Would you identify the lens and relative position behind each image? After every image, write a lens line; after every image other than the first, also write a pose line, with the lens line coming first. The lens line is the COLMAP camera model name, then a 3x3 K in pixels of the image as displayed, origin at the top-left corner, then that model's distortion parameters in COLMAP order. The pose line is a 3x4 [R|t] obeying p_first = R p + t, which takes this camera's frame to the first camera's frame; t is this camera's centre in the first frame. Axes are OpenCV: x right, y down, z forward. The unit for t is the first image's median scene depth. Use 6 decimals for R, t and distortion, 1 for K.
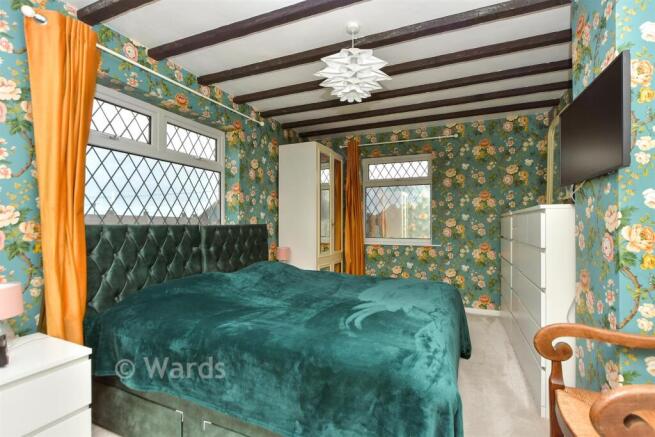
lens RADIAL K [[307.5, 0, 329.2], [0, 307.5, 221.6], [0, 0, 1]] dist [-0.015803, 0.000121]
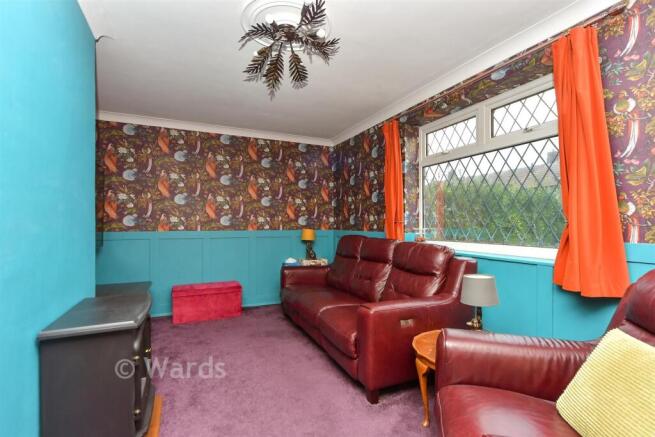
lens RADIAL K [[307.5, 0, 329.2], [0, 307.5, 221.6], [0, 0, 1]] dist [-0.015803, 0.000121]
pose [[-0.655626, 0.024223, -0.754697, 0.534957], [0.033232, 0.999443, 0.003208, 0.003009], [0.754354, -0.022977, -0.656066, 1.246175]]
